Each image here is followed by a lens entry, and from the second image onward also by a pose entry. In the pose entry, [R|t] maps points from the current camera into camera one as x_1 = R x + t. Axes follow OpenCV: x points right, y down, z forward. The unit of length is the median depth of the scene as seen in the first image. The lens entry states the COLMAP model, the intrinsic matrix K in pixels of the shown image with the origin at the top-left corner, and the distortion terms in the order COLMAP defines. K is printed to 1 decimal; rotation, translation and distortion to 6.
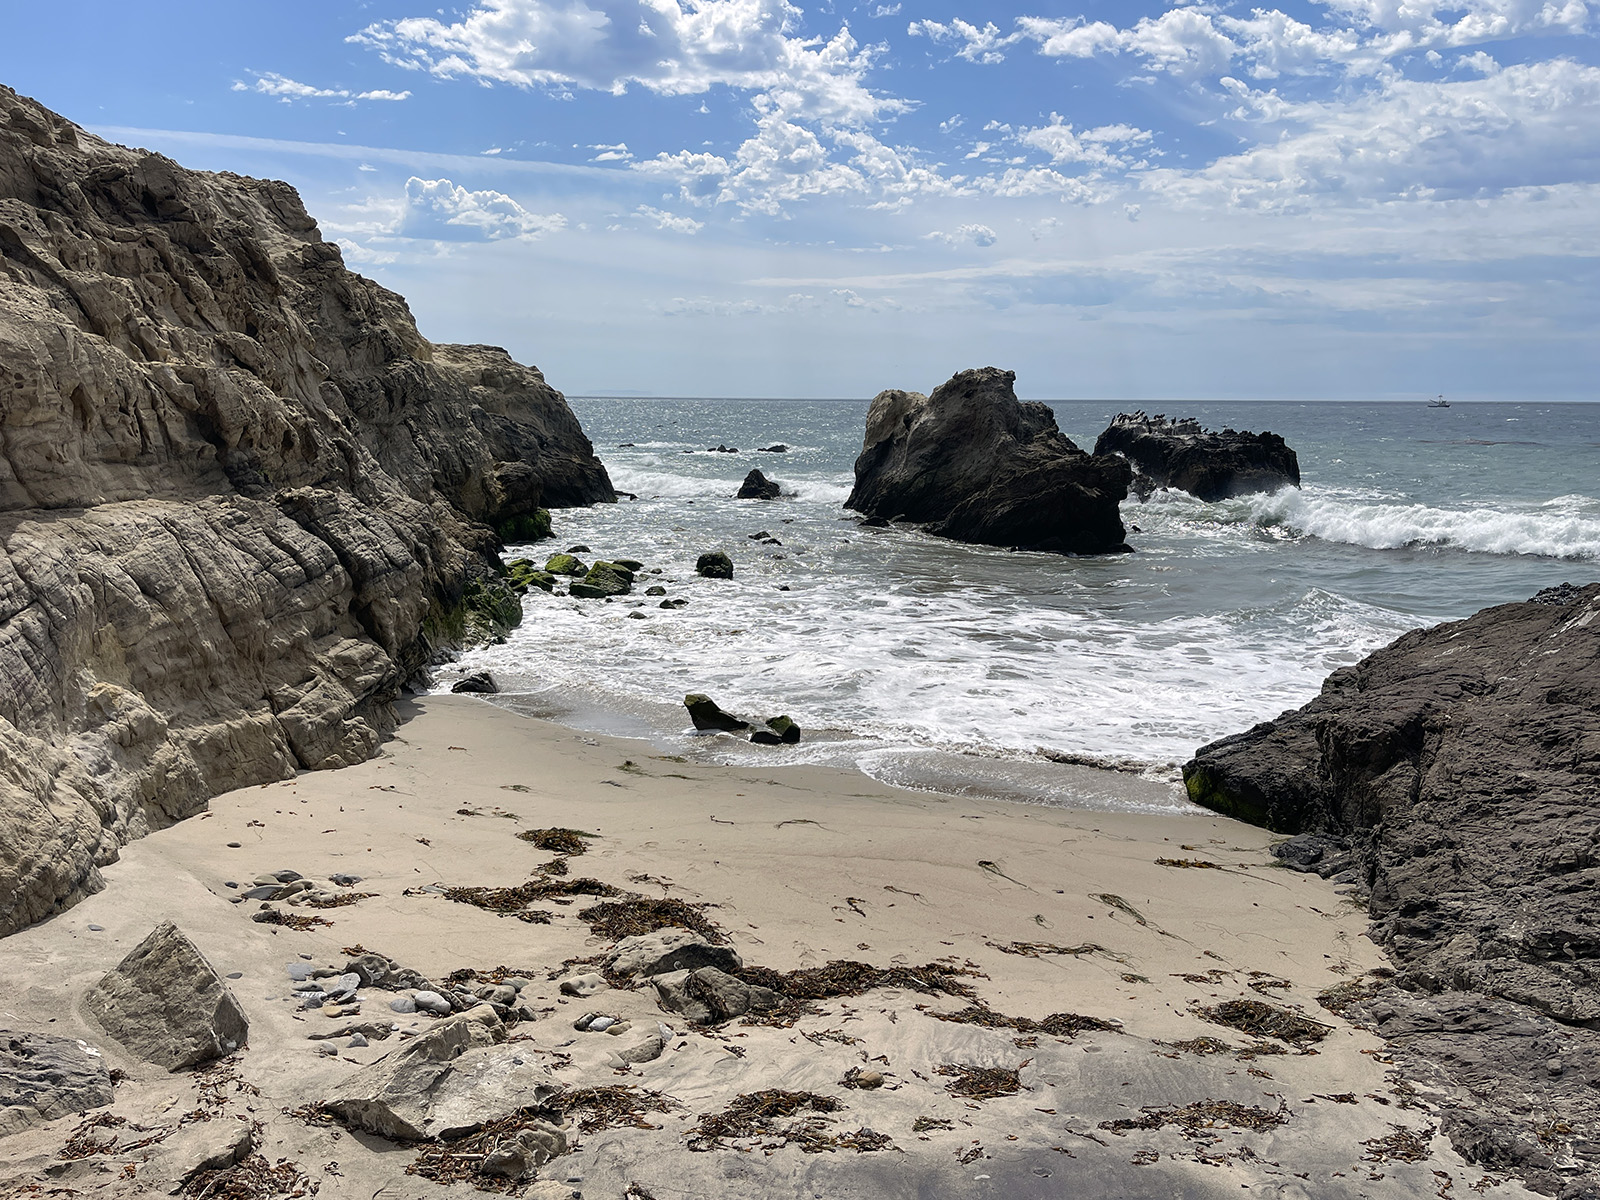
lens RADIAL K [[1294.6, 0, 813.6], [0, 1294.6, 622.7], [0, 0, 1]] dist [0.034105, -0.030263]
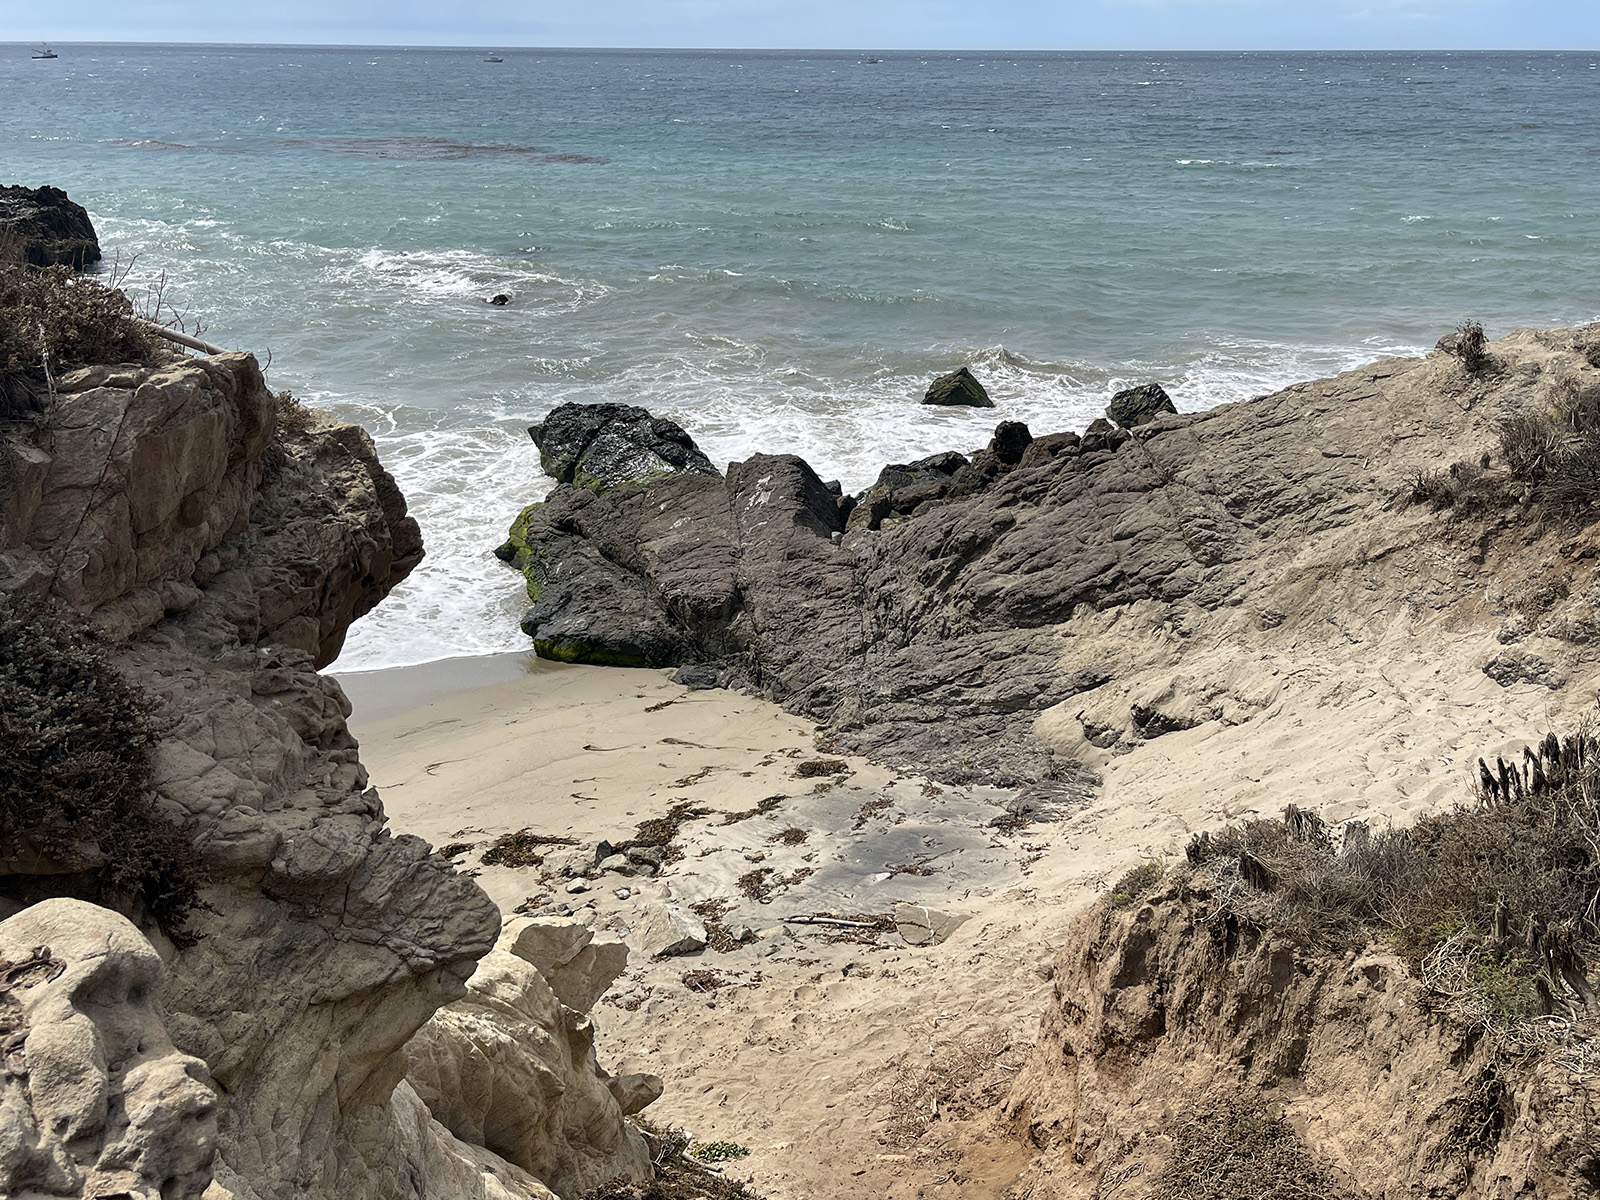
lens RADIAL K [[1531.8, 0, 804.2], [0, 1531.8, 606.8], [0, 0, 1]] dist [0.062917, 0.000000]
pose [[0.632095, -0.275236, 0.724363, -0.648845], [0.137057, 0.959766, 0.245082, -0.259160], [-0.762674, -0.055636, 0.644386, -0.260894]]
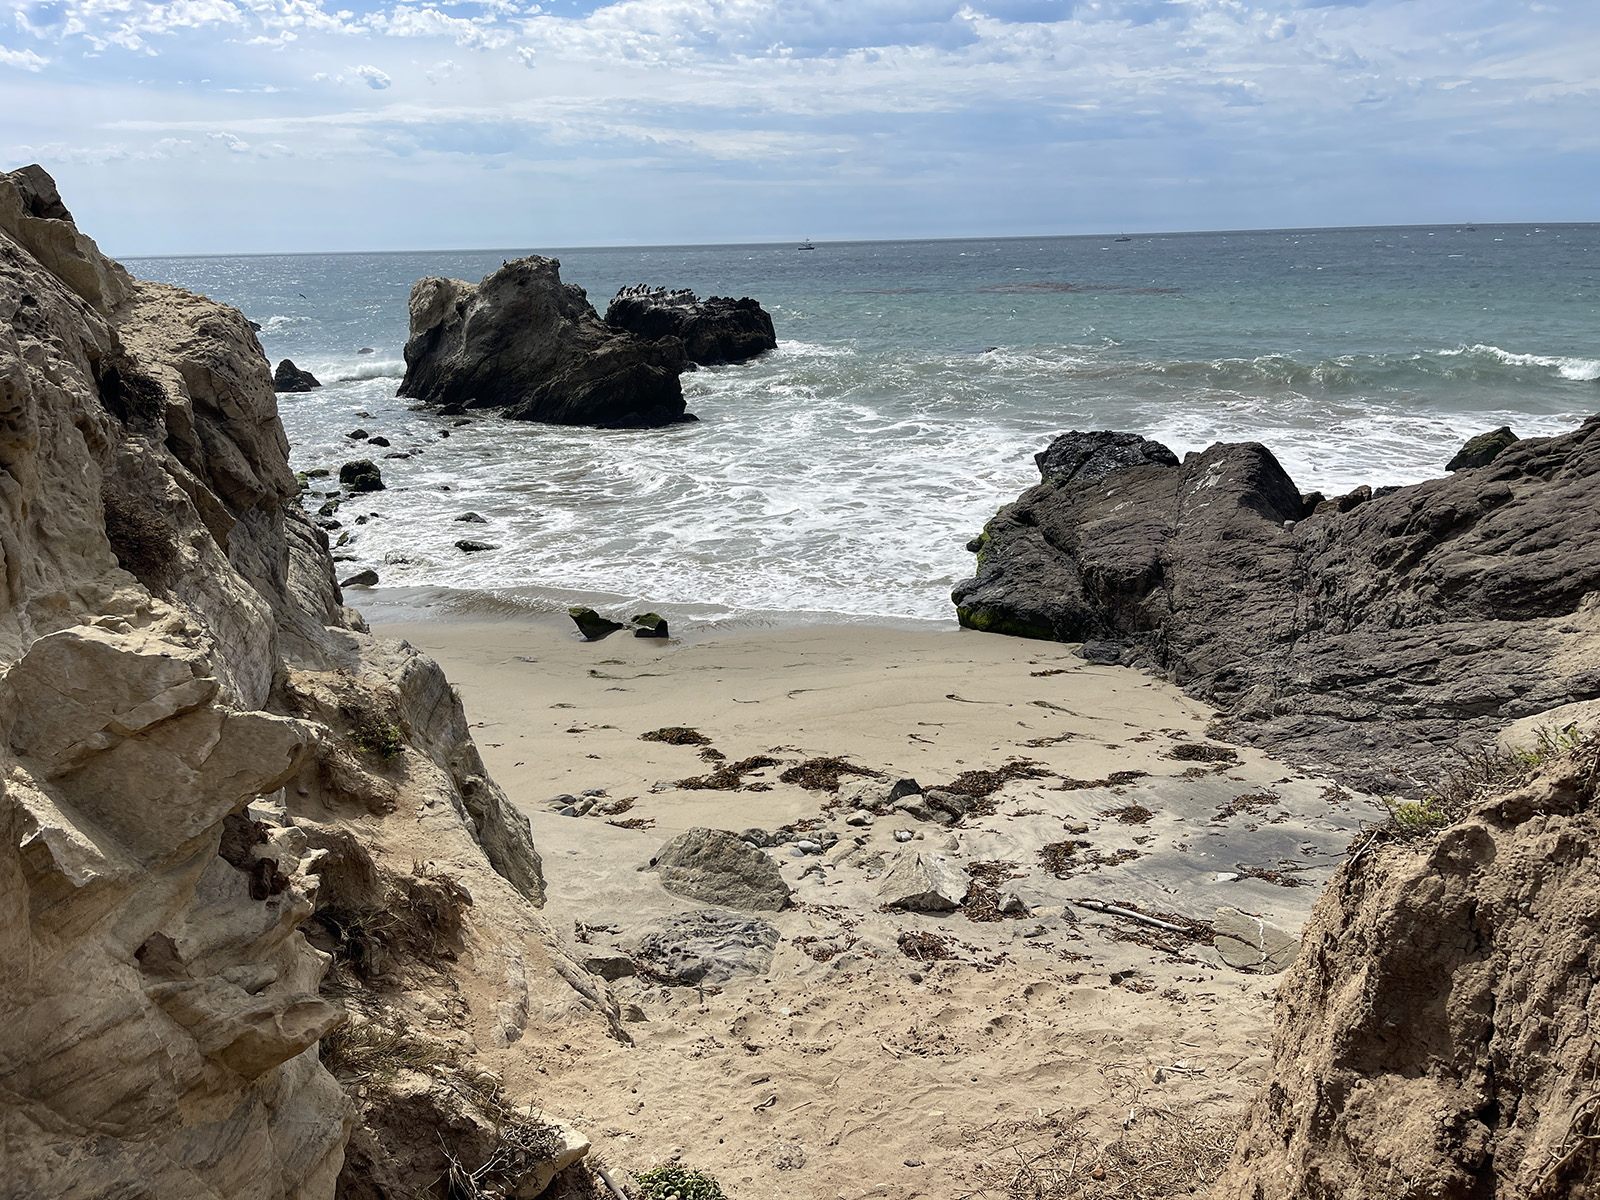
lens RADIAL K [[1212.0, 0, 803.3], [0, 1212.0, 600.9], [0, 0, 1]] dist [0.074505, -0.081264]
pose [[0.901394, -0.149522, 0.406364, -0.364620], [0.102688, 0.985531, 0.134845, -0.081988], [-0.420647, -0.079820, 0.903706, -0.116953]]
